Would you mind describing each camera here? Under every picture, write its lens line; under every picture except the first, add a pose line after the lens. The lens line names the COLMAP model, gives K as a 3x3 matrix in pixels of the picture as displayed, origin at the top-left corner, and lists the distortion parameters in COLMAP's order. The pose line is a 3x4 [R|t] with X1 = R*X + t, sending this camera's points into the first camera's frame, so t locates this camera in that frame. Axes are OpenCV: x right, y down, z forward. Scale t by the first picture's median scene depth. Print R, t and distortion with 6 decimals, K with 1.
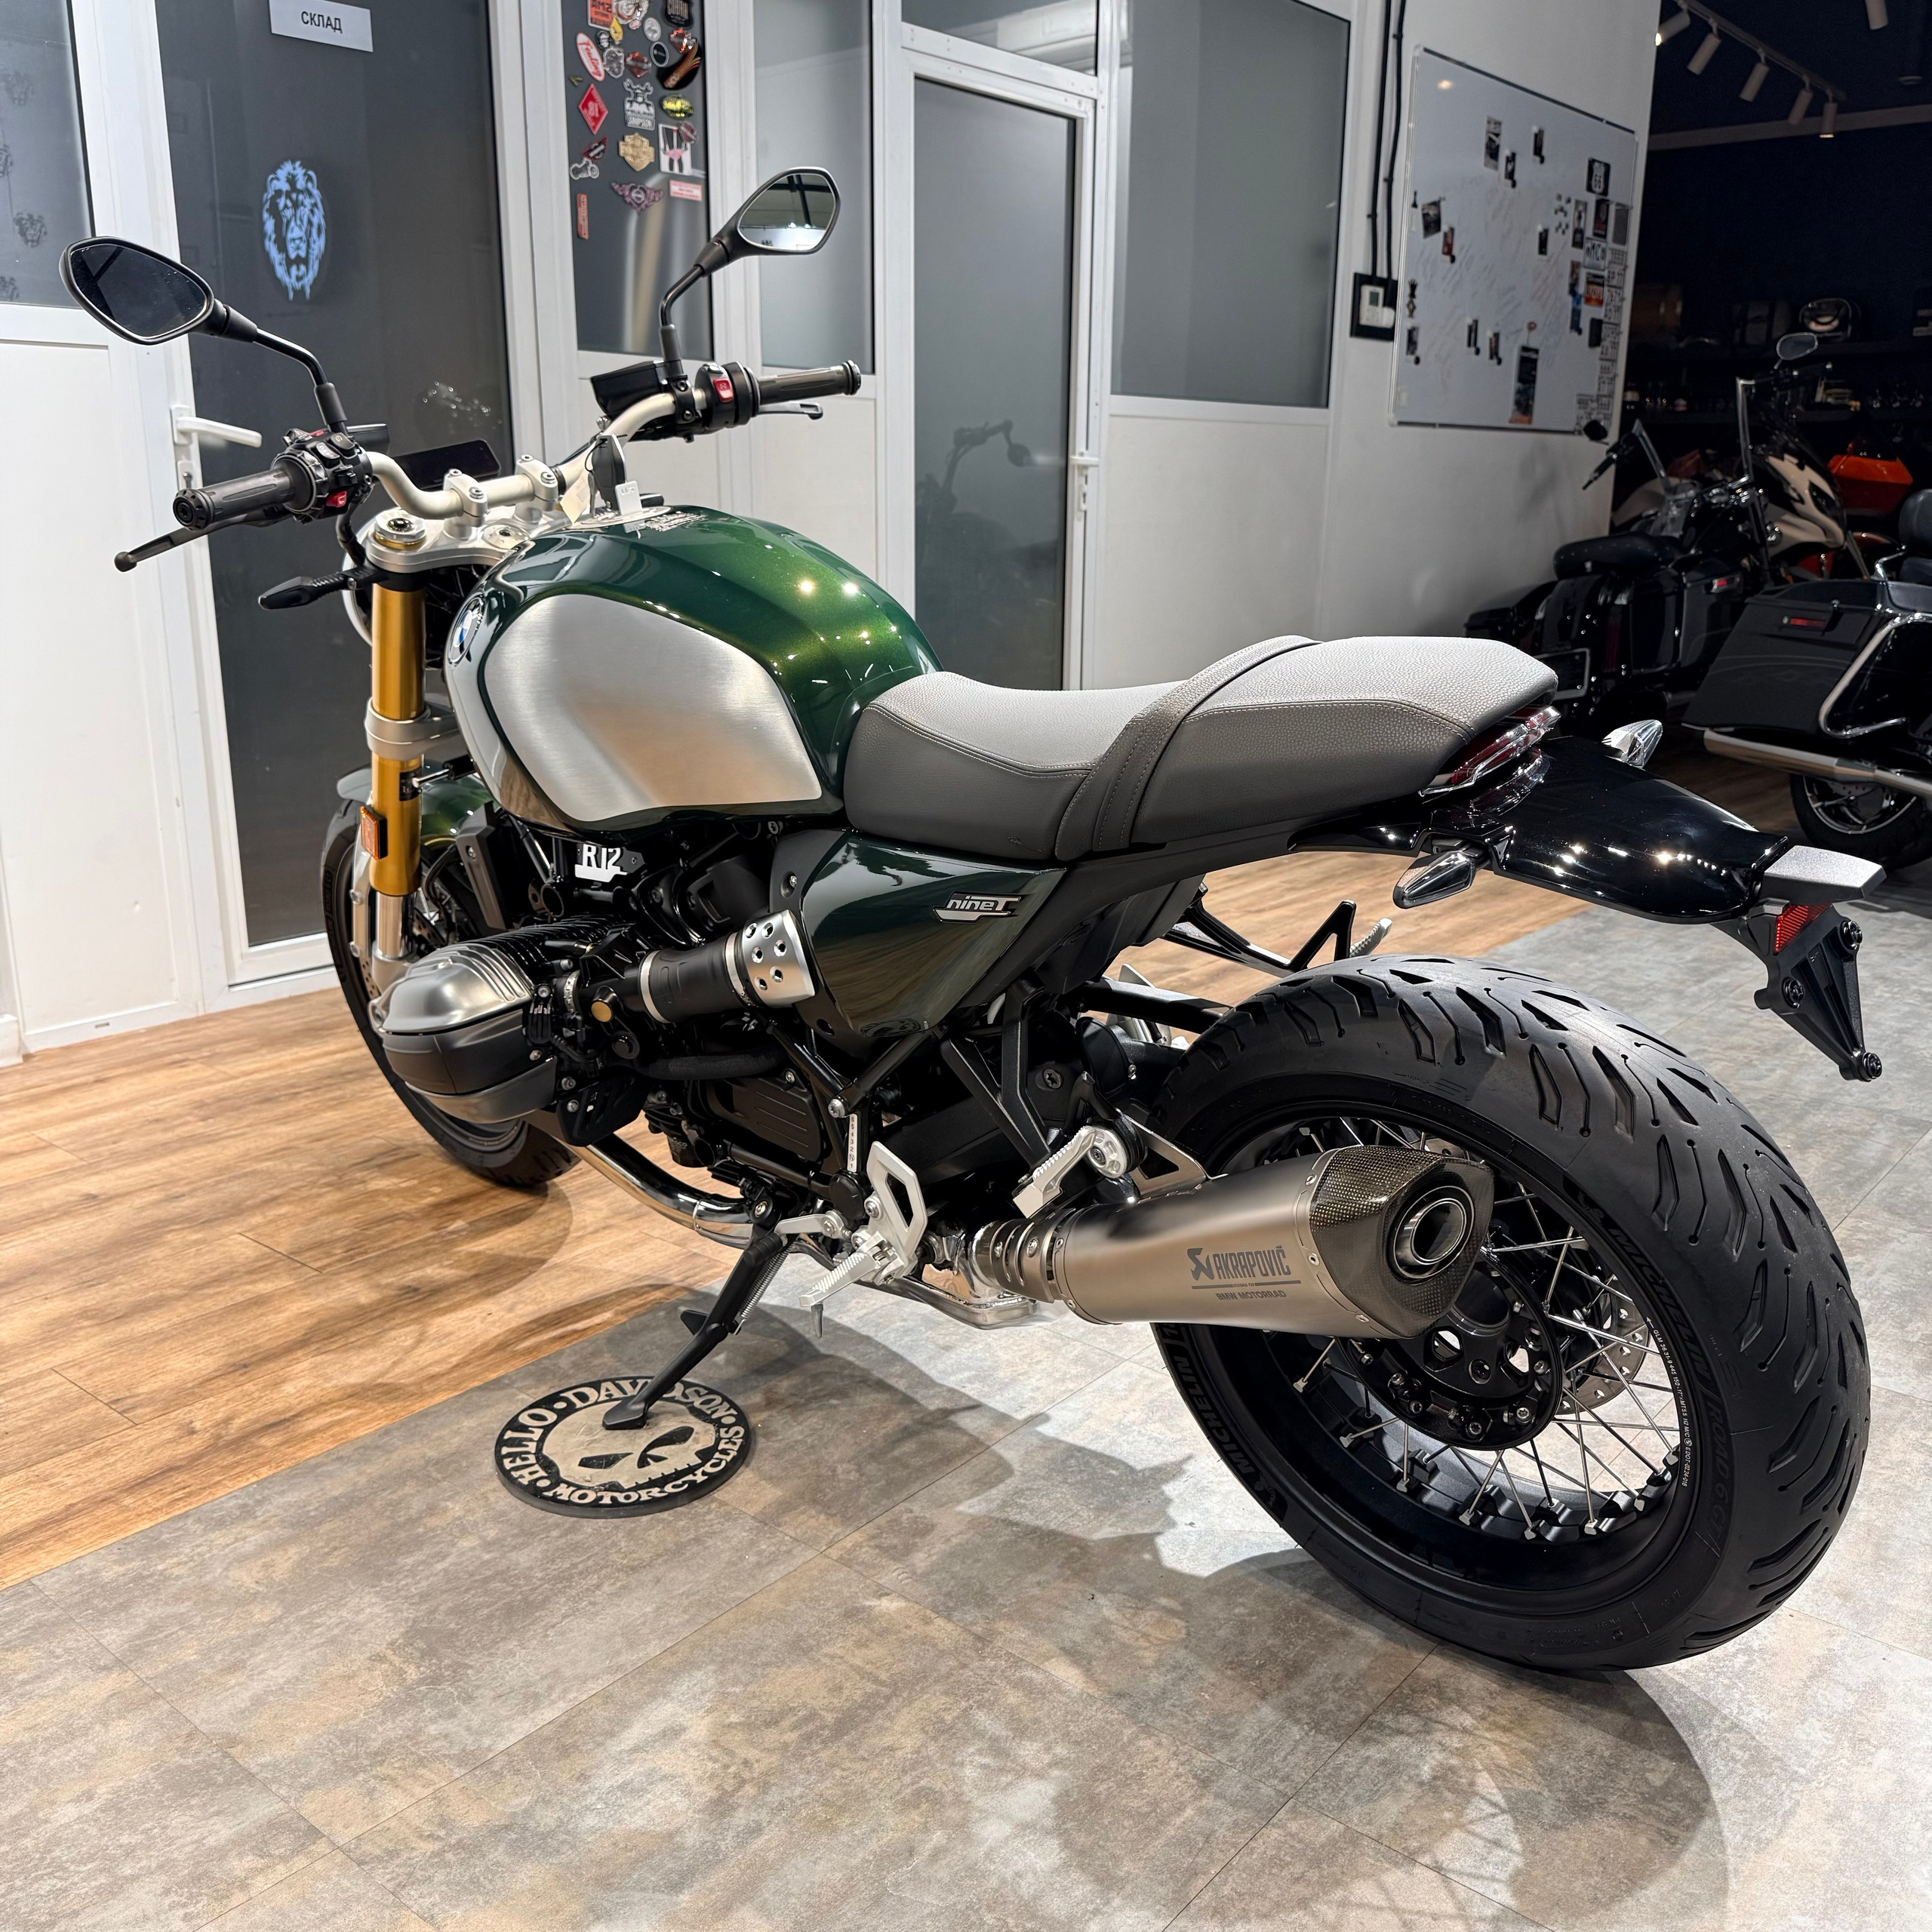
lens RADIAL K [[1810.2, 0, 956.5], [0, 1810.2, 951.1], [0, 0, 1]] dist [0.167946, -0.330704]
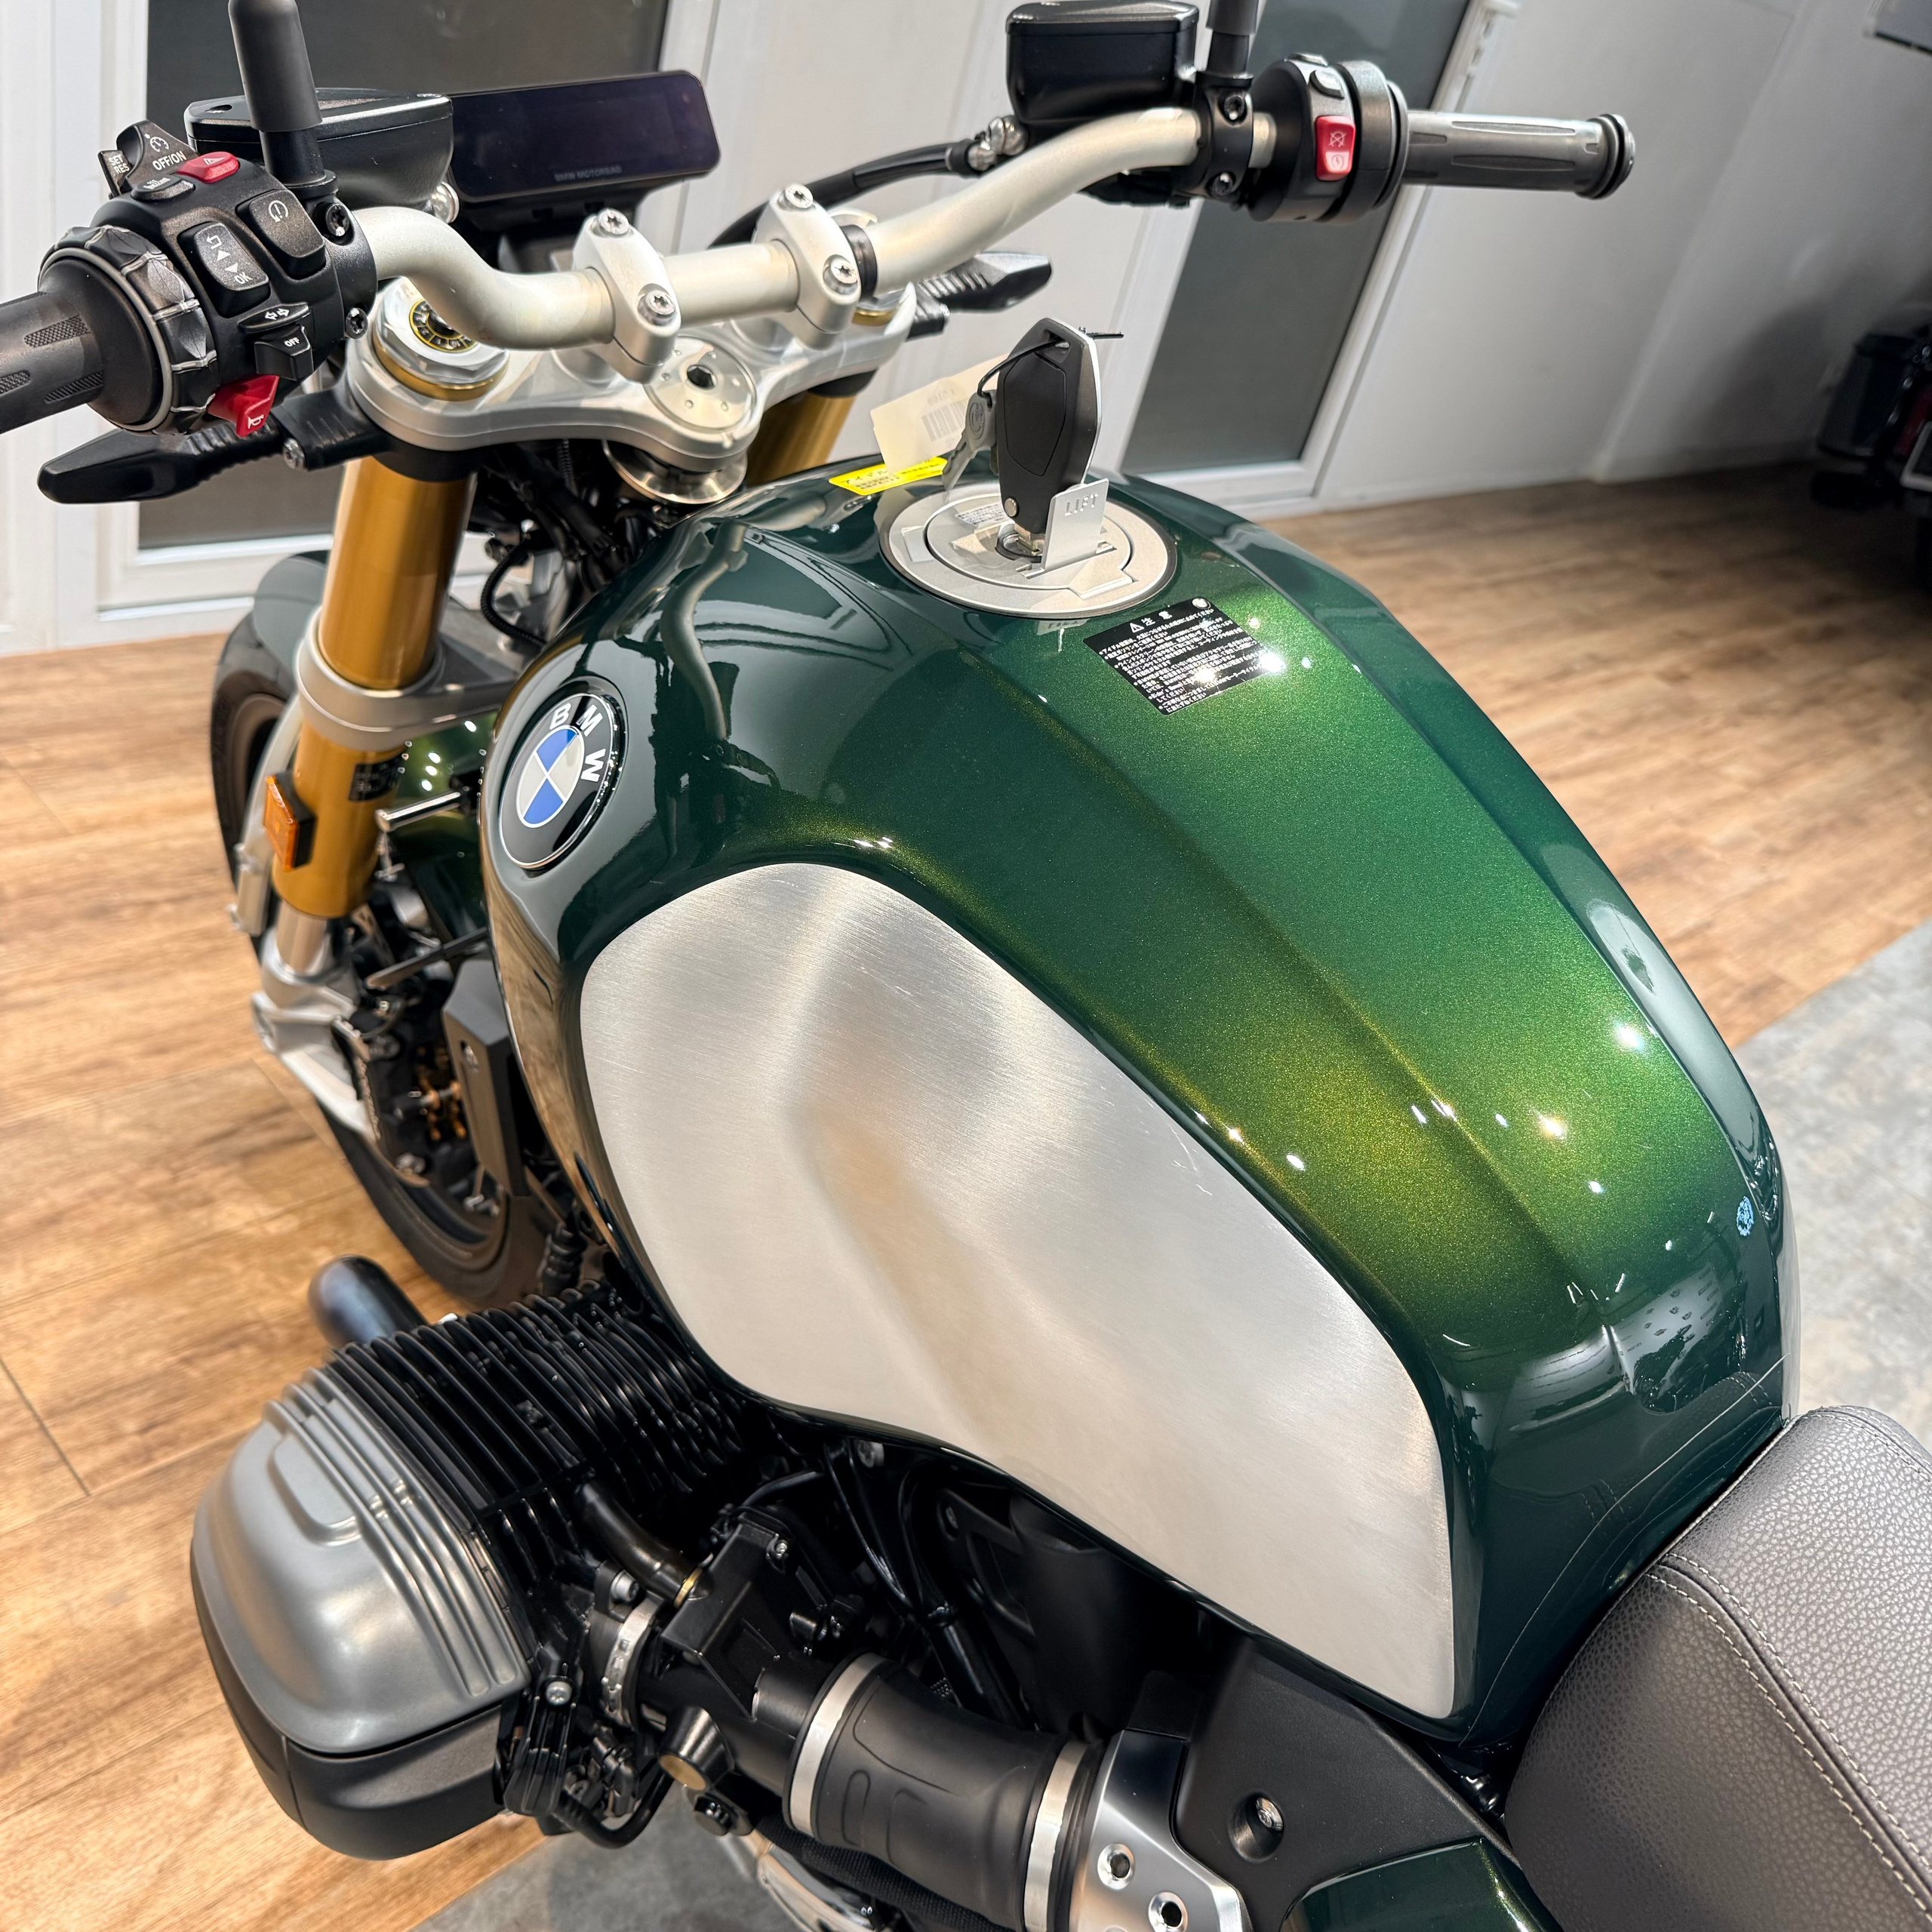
lens RADIAL K [[1863.2, 0, 968.0], [0, 1863.2, 958.1], [0, 0, 1]] dist [-0.000898, -0.018018]
pose [[0.964560, 0.256167, 0.063266, -0.151782], [-0.263156, 0.916365, 0.301703, -0.206019], [0.019312, -0.307659, 0.951301, 0.479455]]
